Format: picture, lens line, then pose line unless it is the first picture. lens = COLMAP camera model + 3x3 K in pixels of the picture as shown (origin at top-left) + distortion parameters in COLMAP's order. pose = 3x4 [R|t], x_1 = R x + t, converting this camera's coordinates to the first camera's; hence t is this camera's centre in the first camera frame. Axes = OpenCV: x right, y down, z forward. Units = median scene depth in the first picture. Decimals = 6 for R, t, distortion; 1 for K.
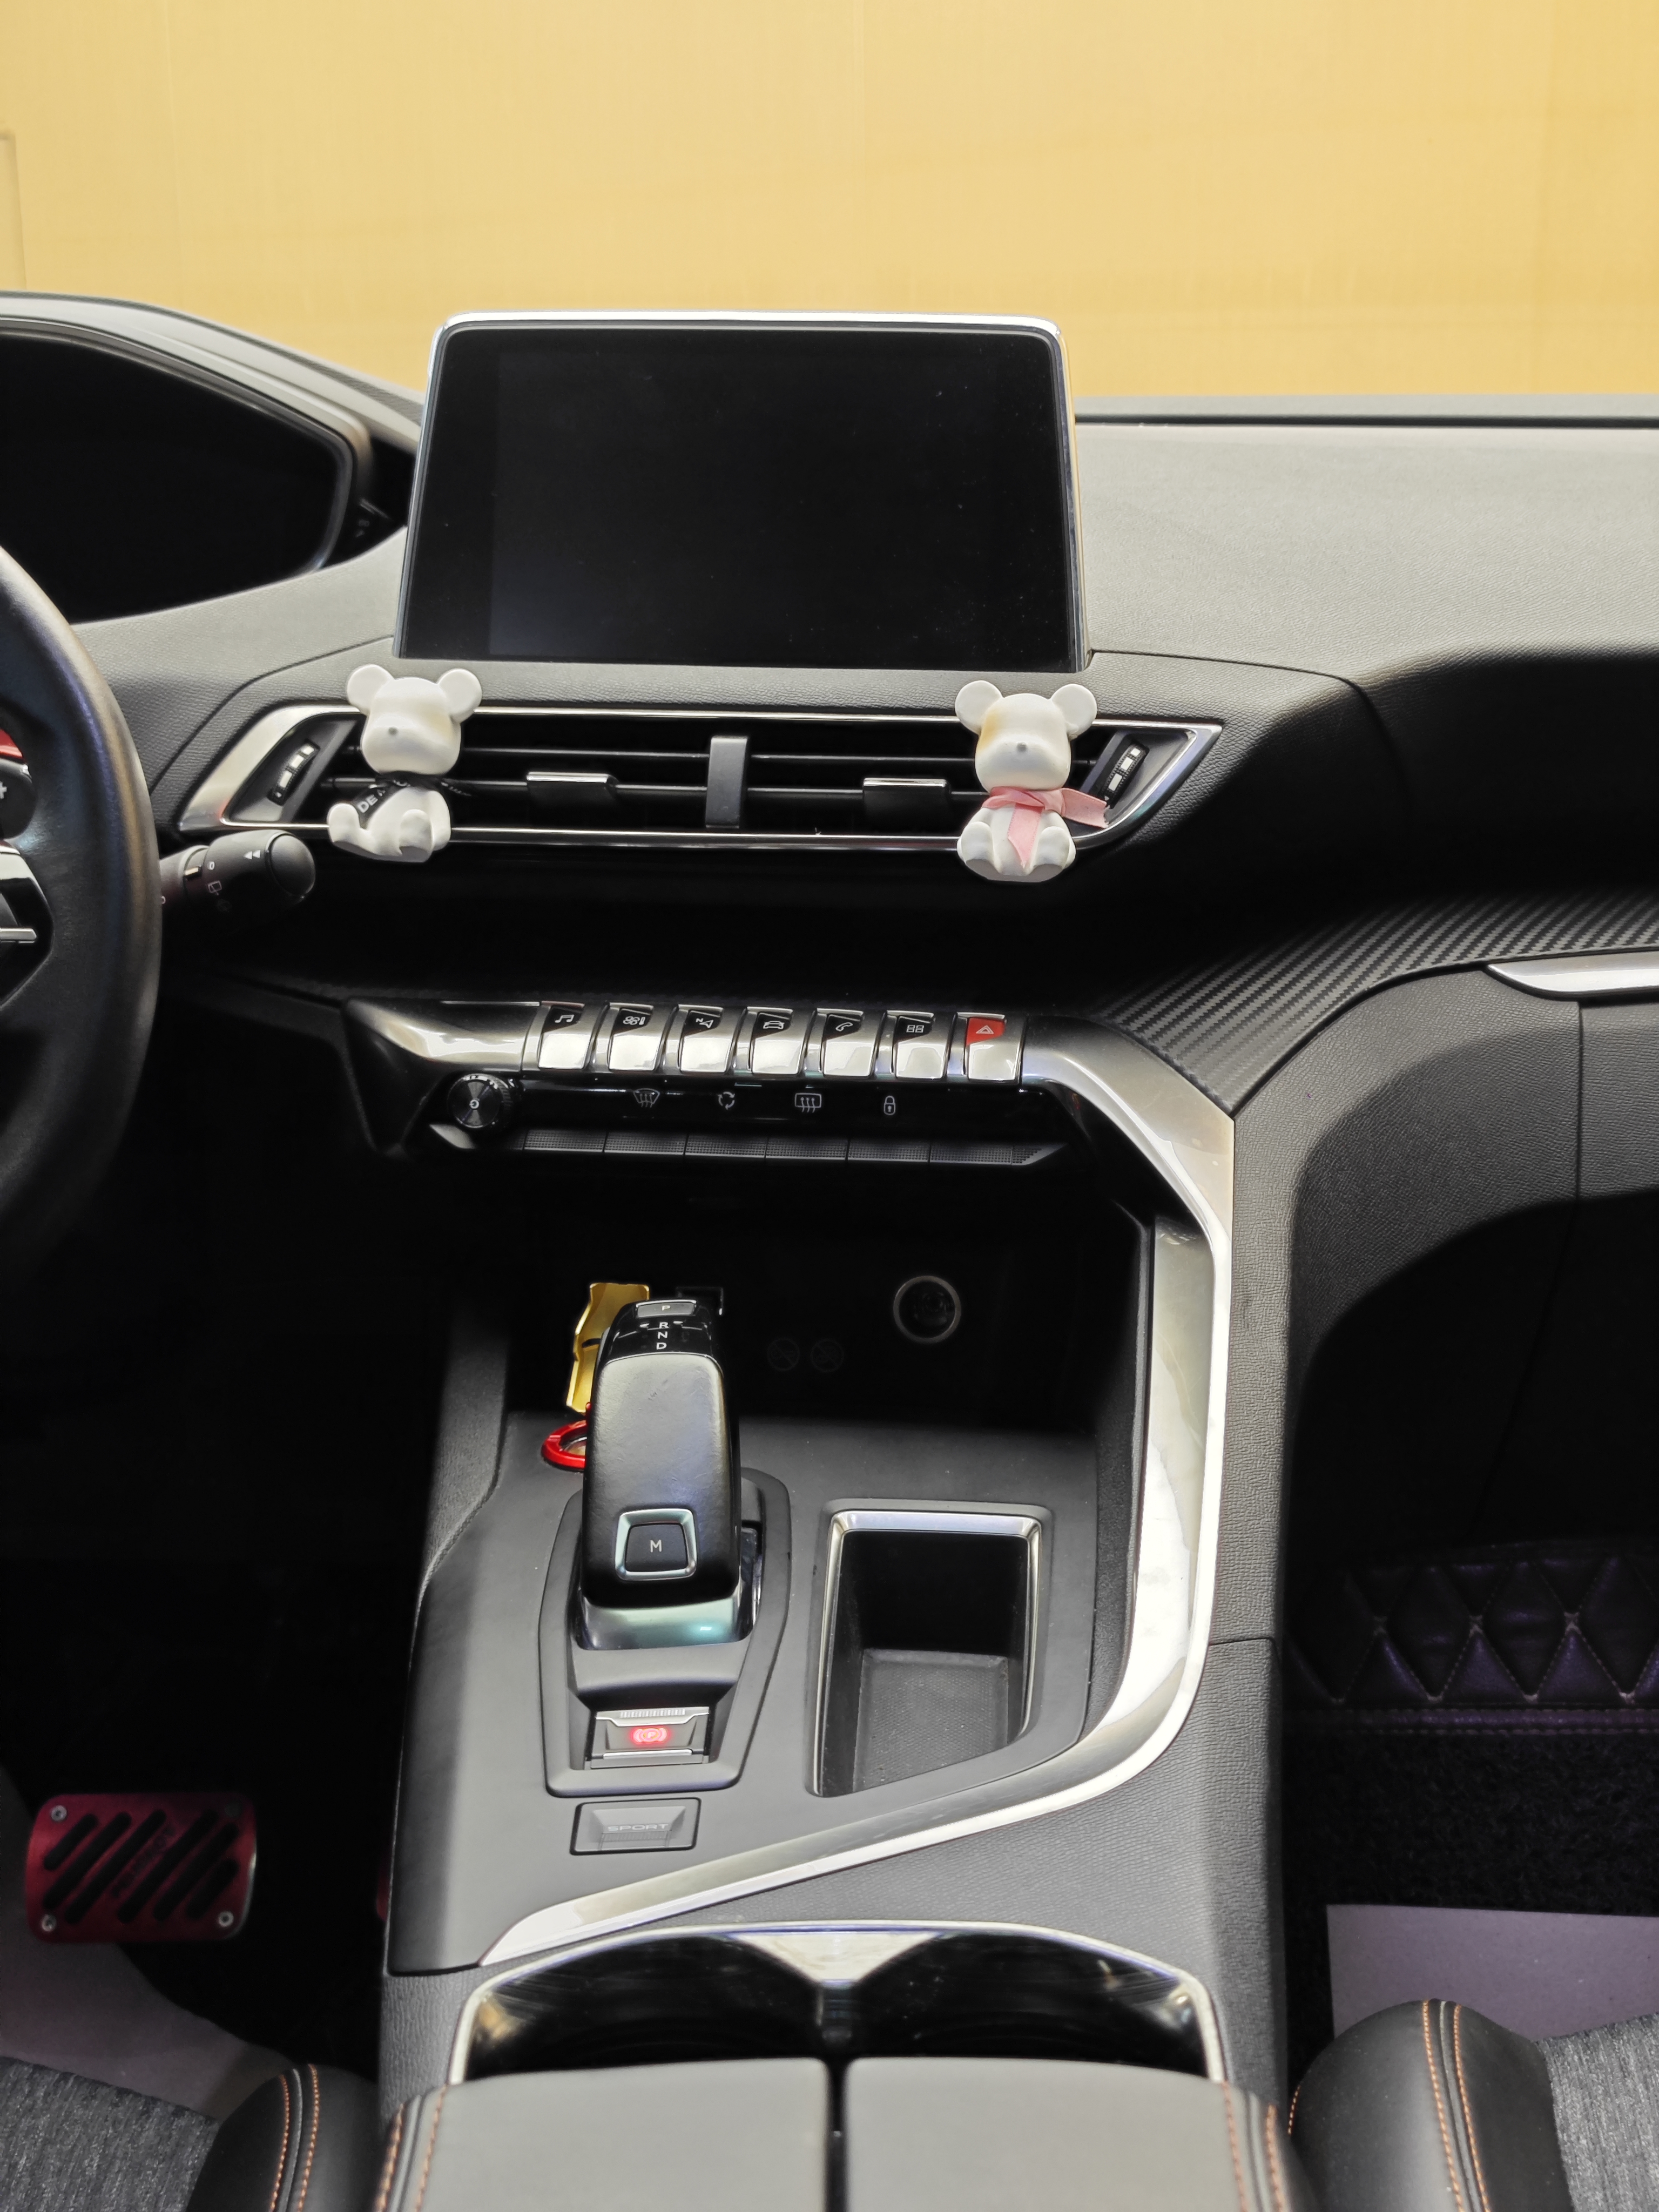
lens RADIAL K [[2987.4, 0, 876.6], [0, 2987.4, 1138.7], [0, 0, 1]] dist [0.082444, 0.000000]
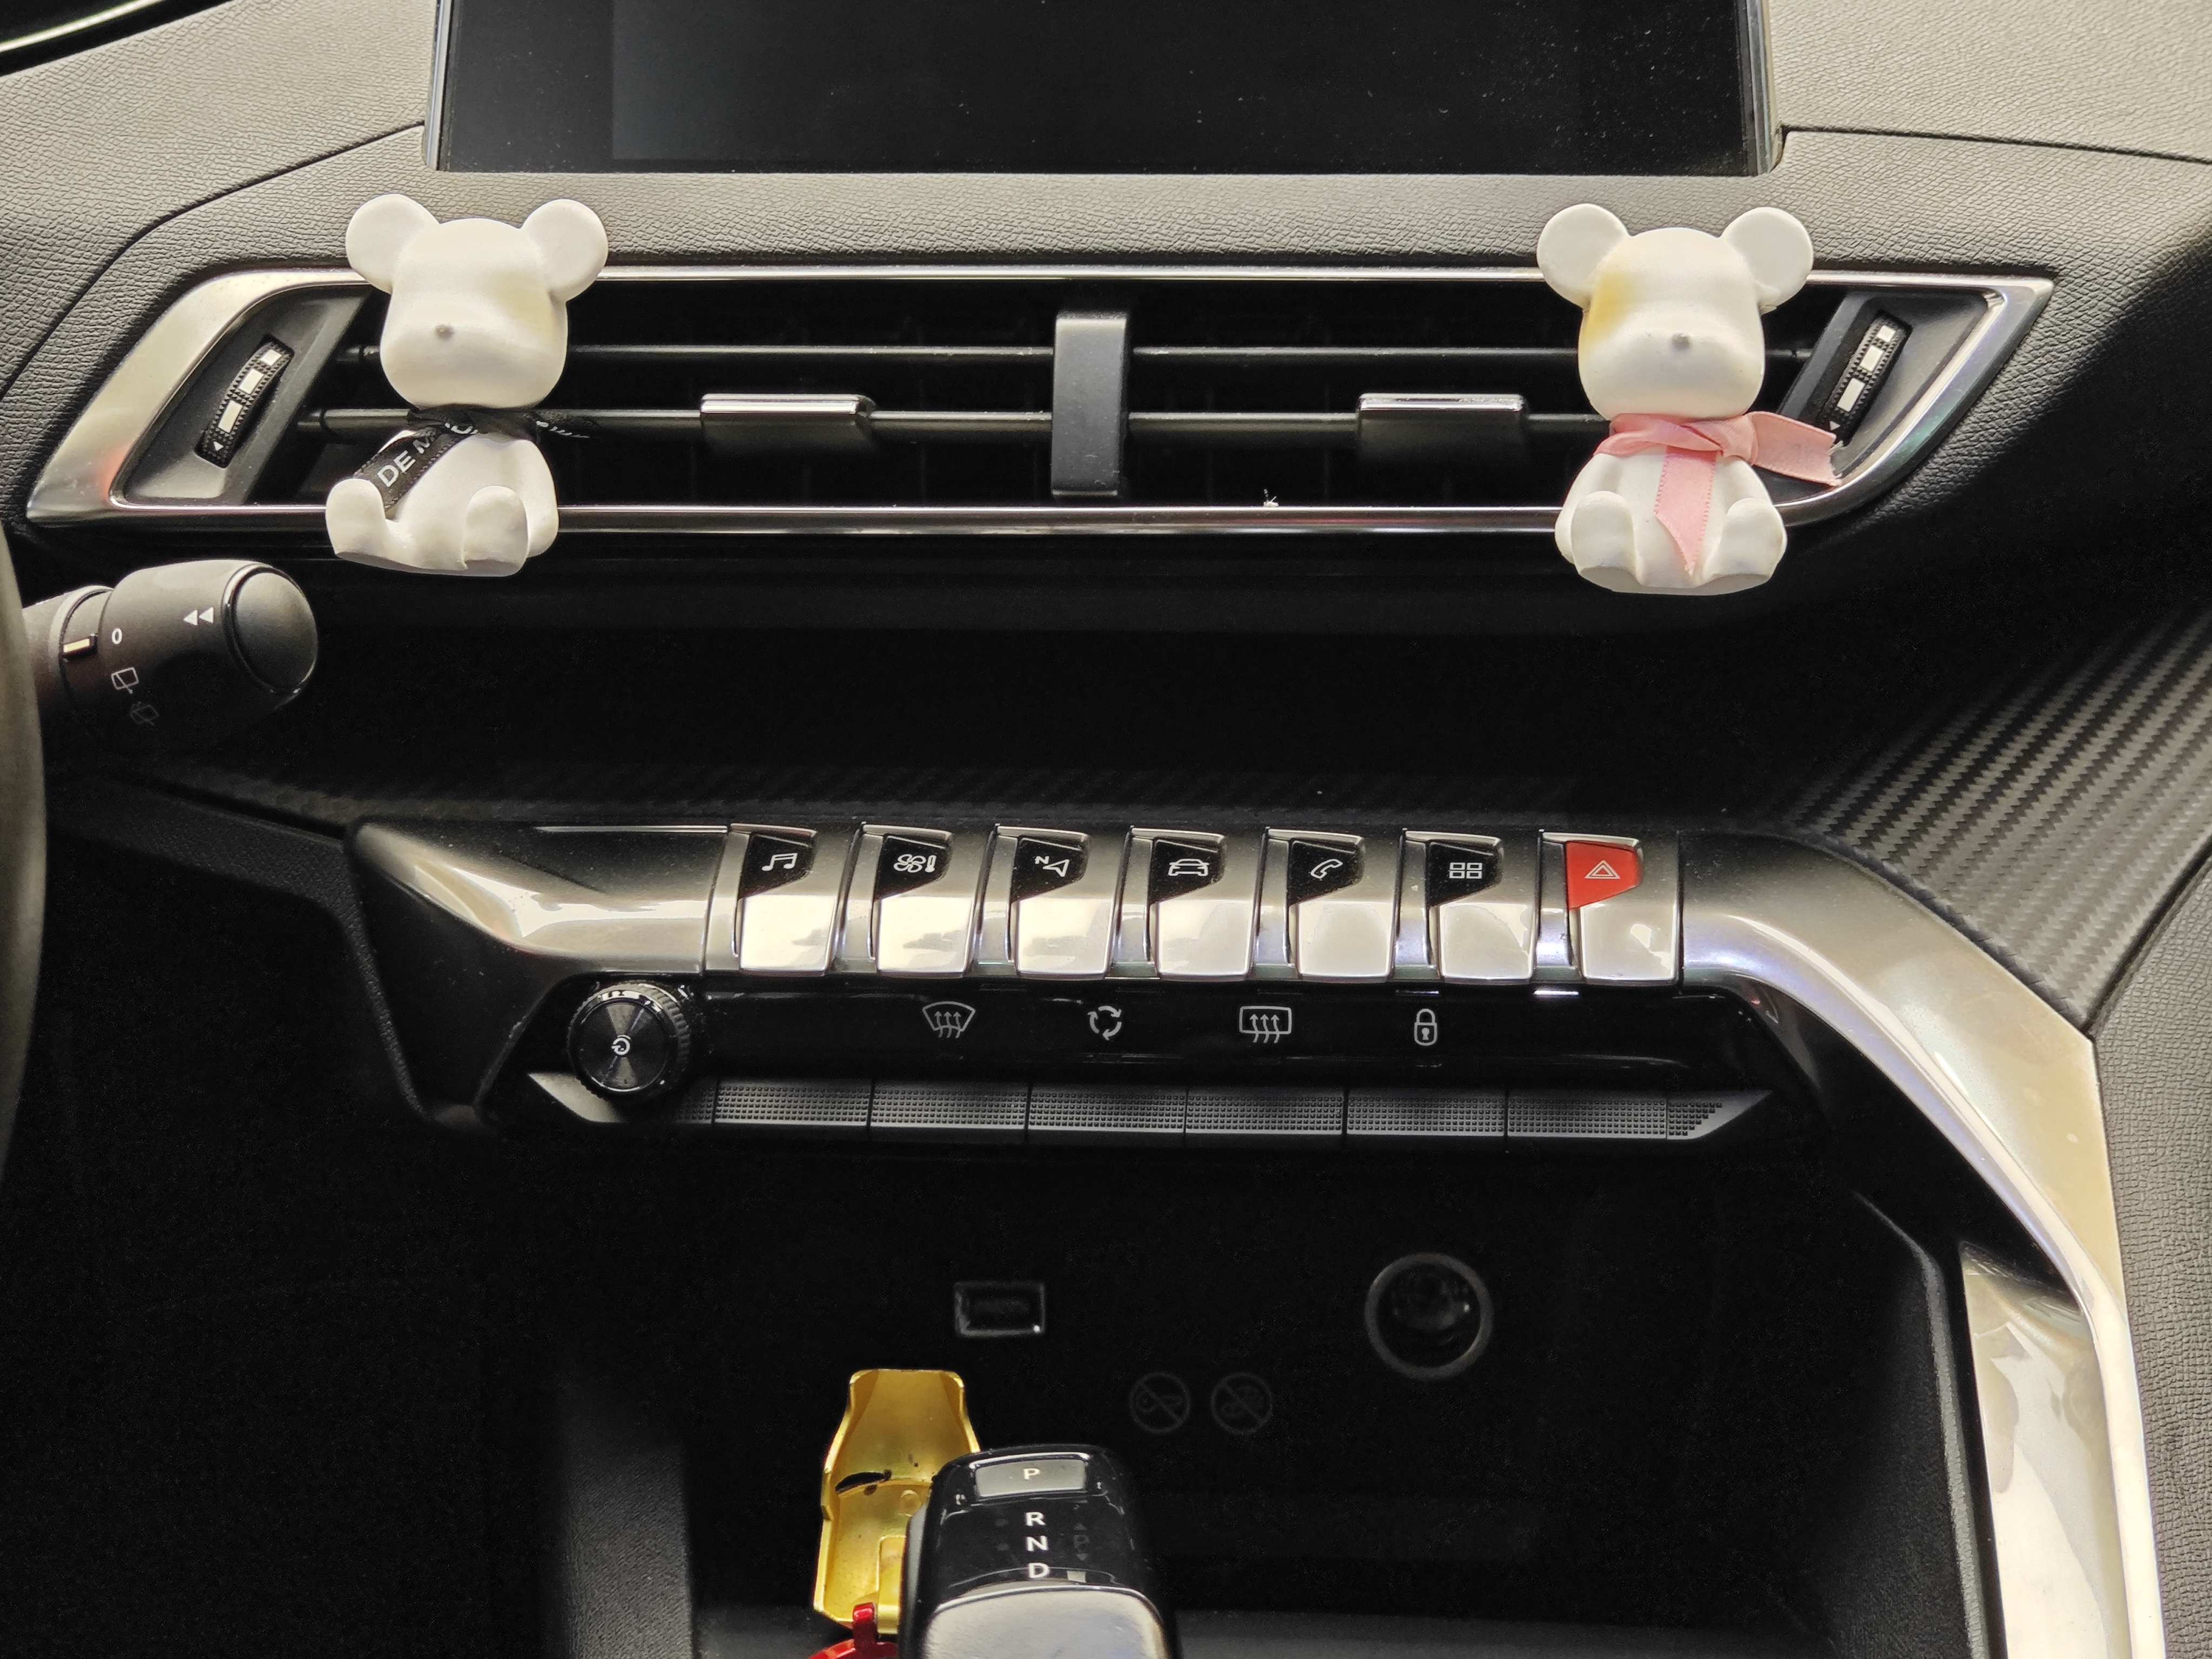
lens RADIAL K [[4831.1, 0, 1055.1], [0, 4831.1, 721.8], [0, 0, 1]] dist [-0.018039, 0.000000]
pose [[0.999415, -0.028505, 0.018888, -0.073625], [0.027770, 0.998889, 0.038061, -0.096863], [-0.019952, -0.037514, 0.999097, 0.166903]]
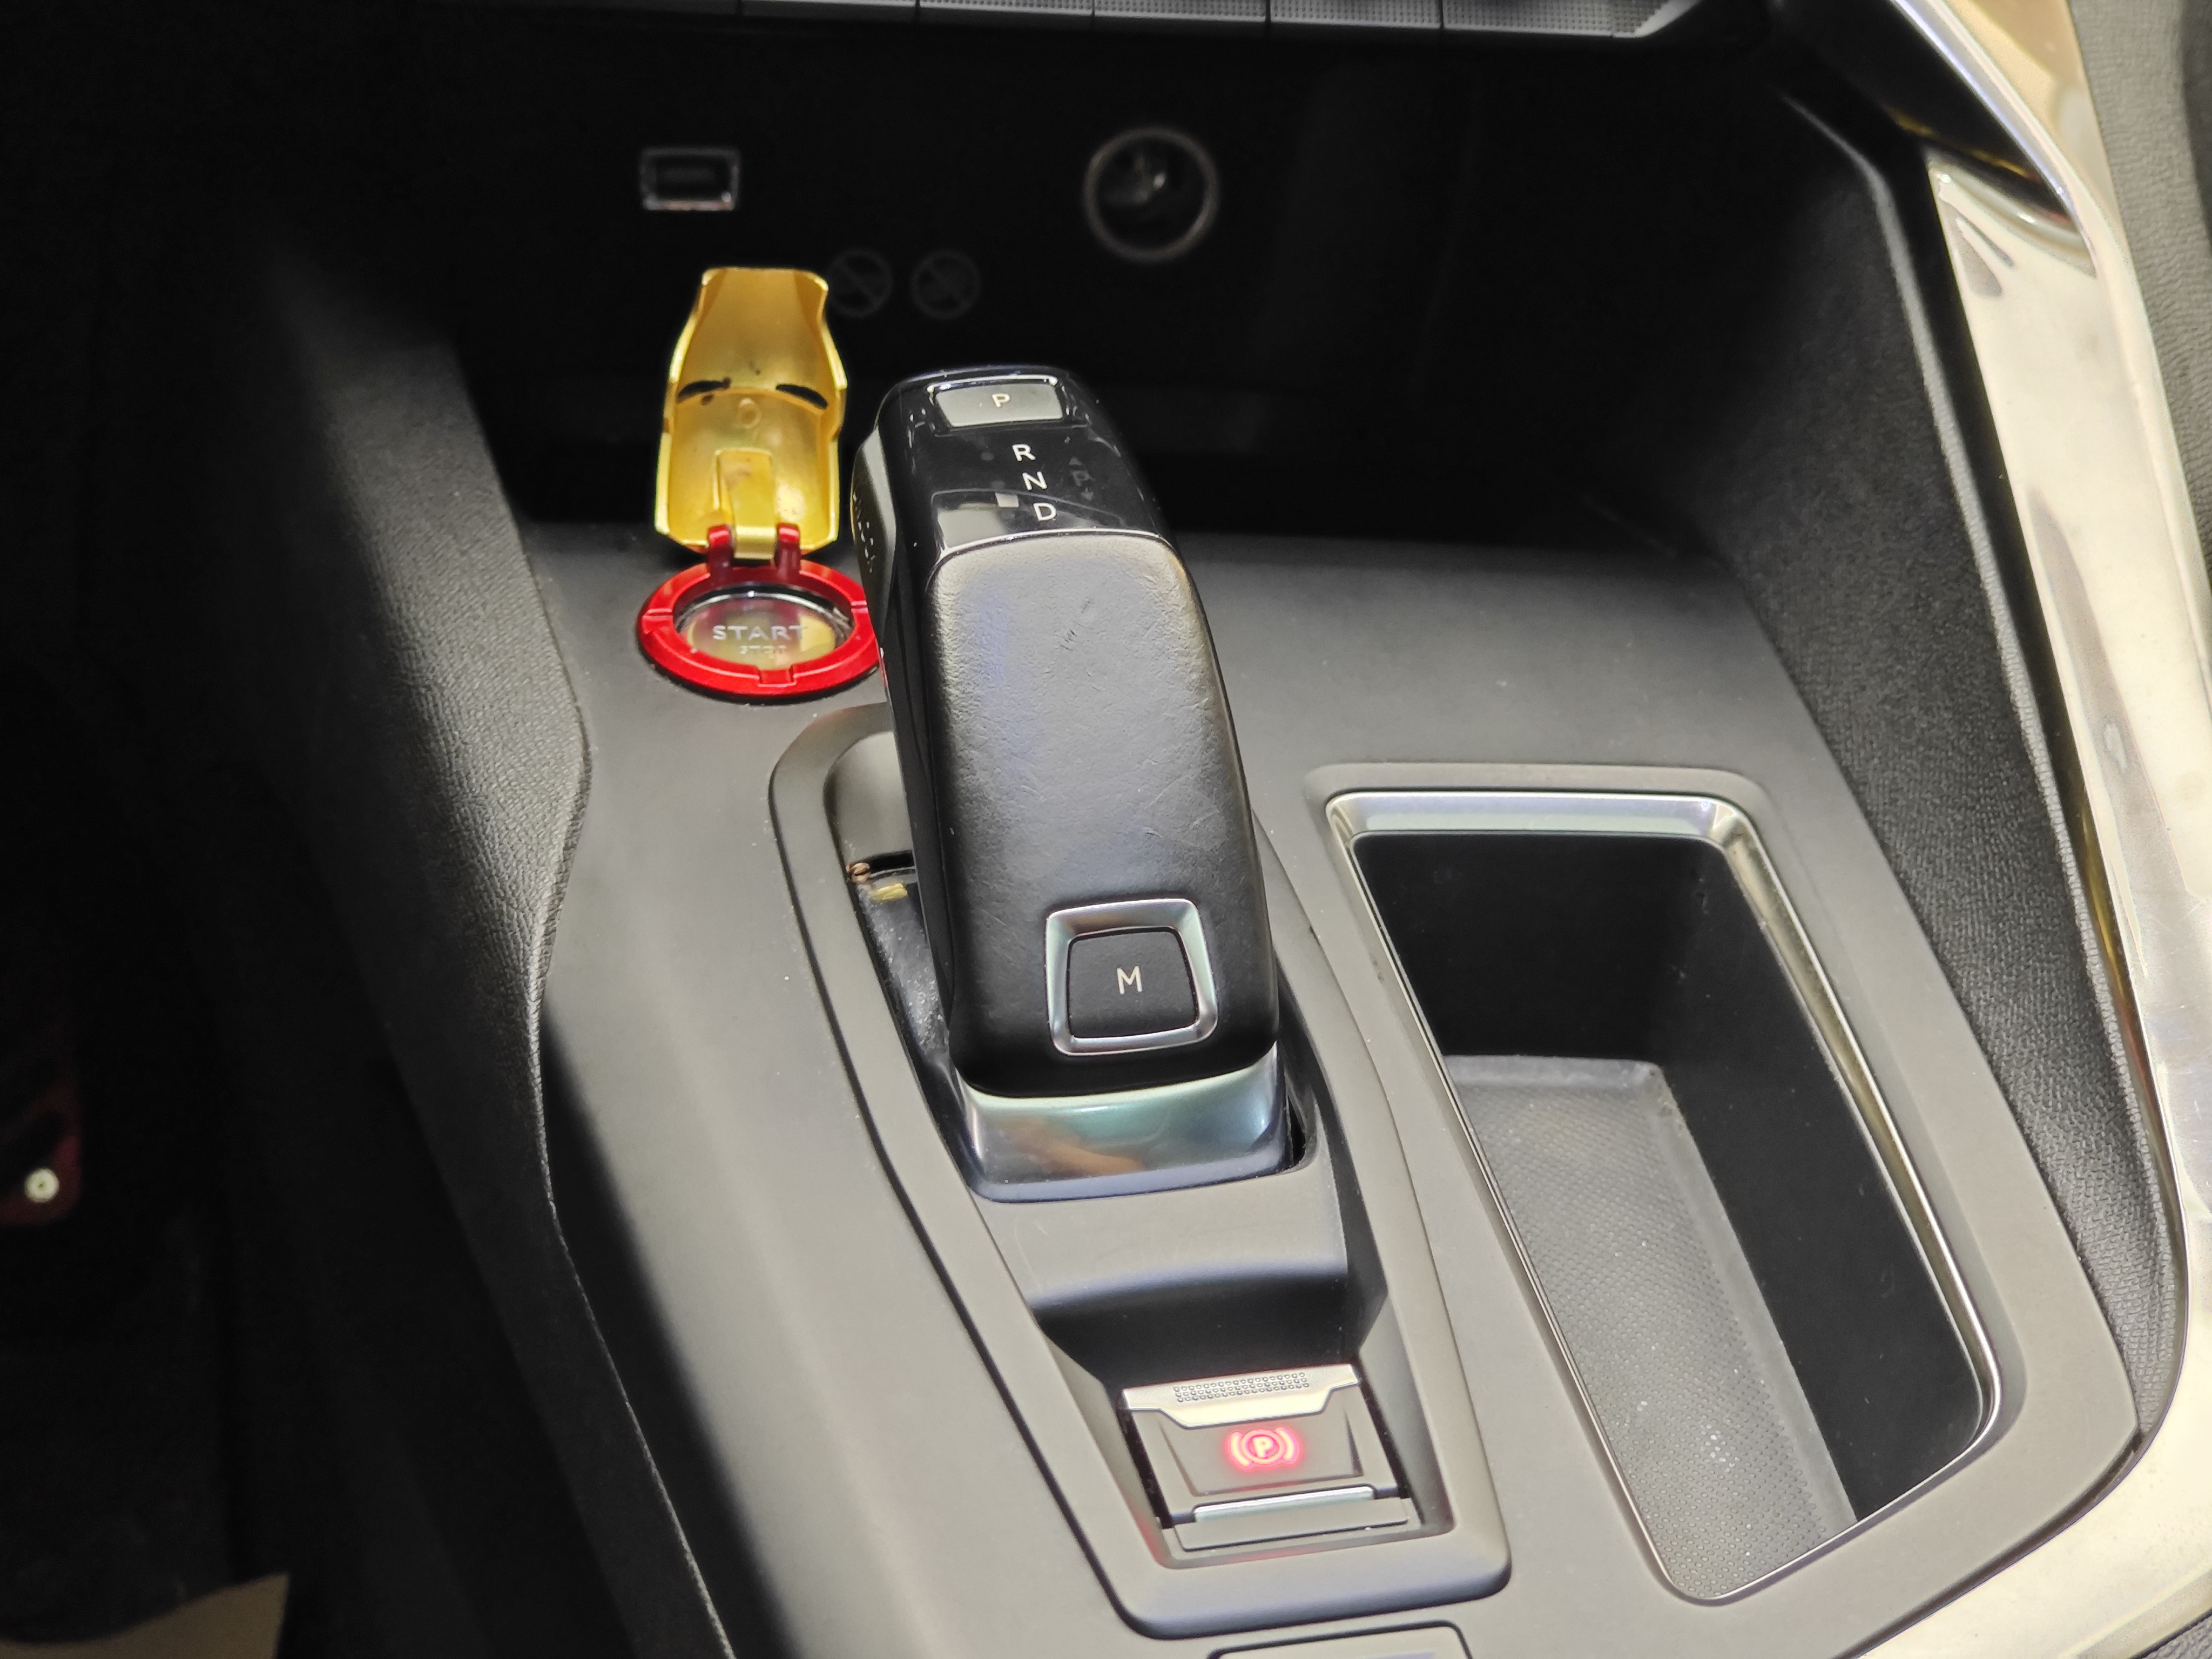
lens RADIAL K [[4831.1, 0, 1101.9], [0, 4831.1, 813.6], [0, 0, 1]] dist [-0.018039, 0.000000]
pose [[0.966096, -0.050066, 0.253284, -0.233299], [-0.031020, 0.951404, 0.306379, -0.105467], [-0.256315, -0.303848, 0.917594, 0.269881]]
